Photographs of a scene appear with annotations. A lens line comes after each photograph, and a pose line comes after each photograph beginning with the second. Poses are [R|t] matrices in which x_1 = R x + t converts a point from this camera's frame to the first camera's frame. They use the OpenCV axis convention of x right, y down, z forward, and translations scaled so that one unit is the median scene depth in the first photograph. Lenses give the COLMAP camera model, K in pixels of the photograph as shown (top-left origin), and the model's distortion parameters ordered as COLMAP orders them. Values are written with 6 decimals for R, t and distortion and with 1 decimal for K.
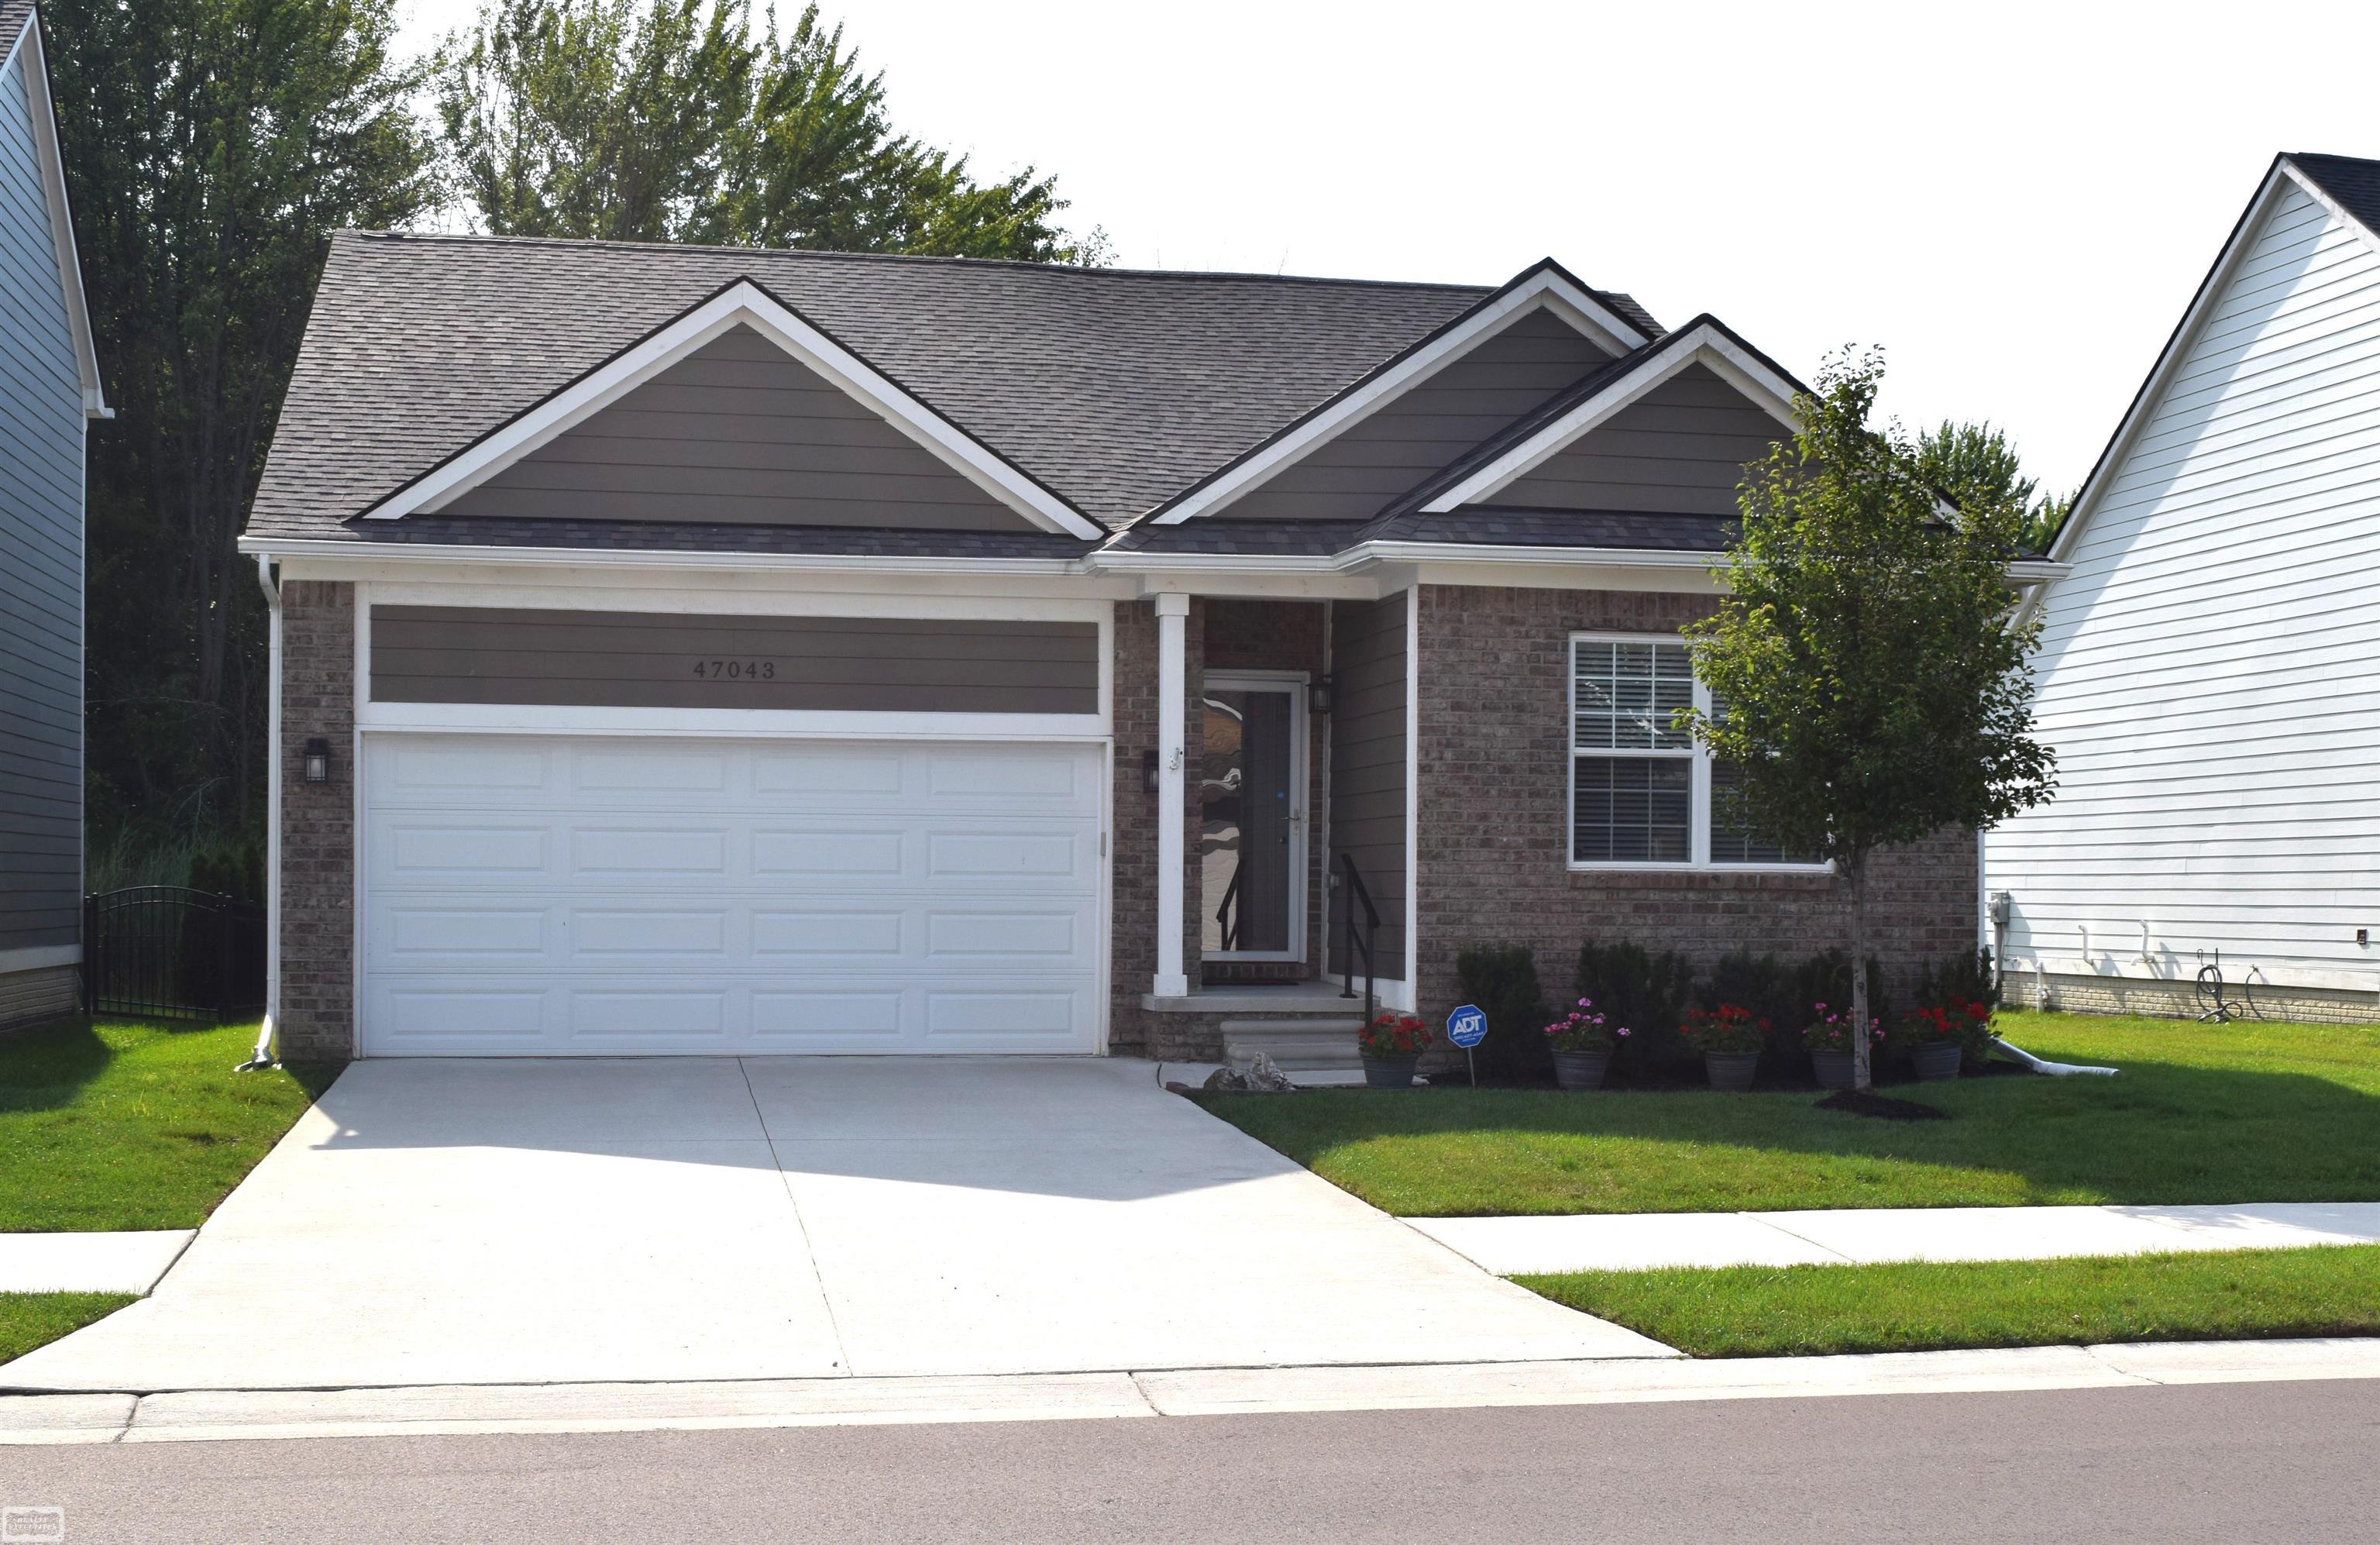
lens RADIAL K [[2847.5, 0, 1191.3], [0, 2847.5, 780.3], [0, 0, 1]] dist [-0.040484, 0.000000]
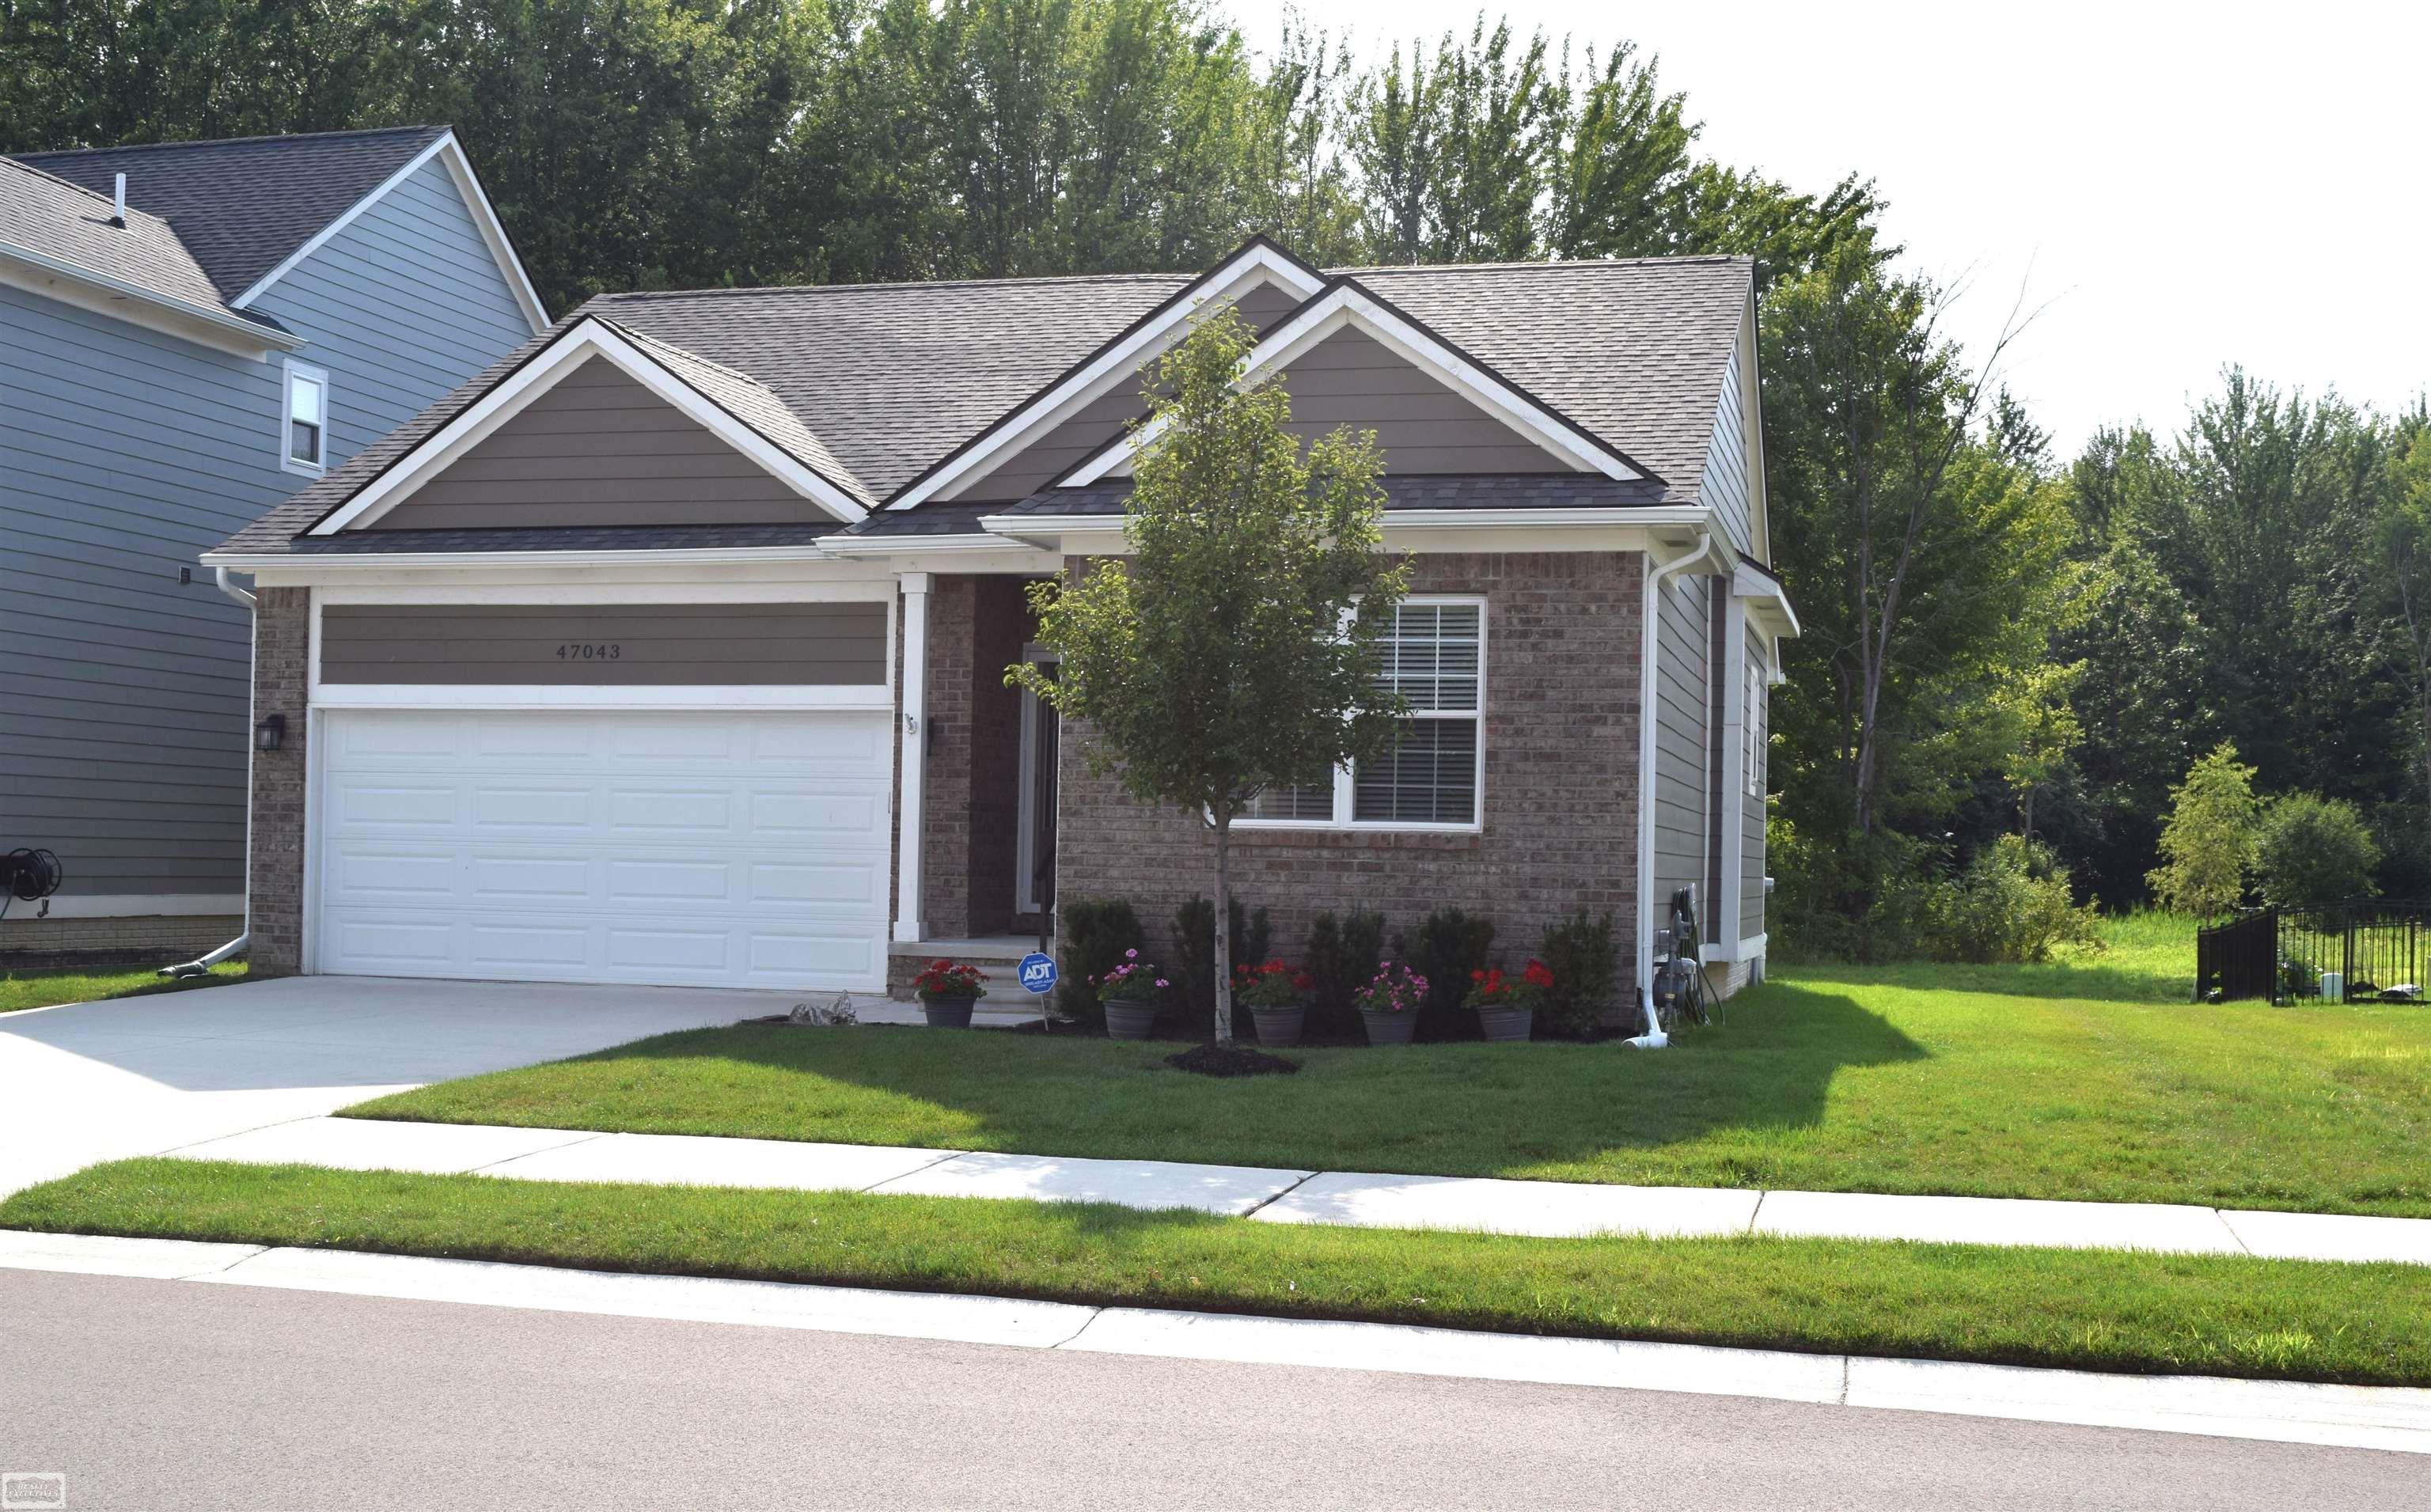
lens RADIAL K [[2647.8, 0, 1213.4], [0, 2647.8, 752.2], [0, 0, 1]] dist [-0.044575, 0.000000]
pose [[0.903475, -0.006507, -0.428590, 0.542773], [0.002864, 0.999954, -0.009145, 0.013160], [0.428630, 0.007035, 0.903453, 0.135702]]
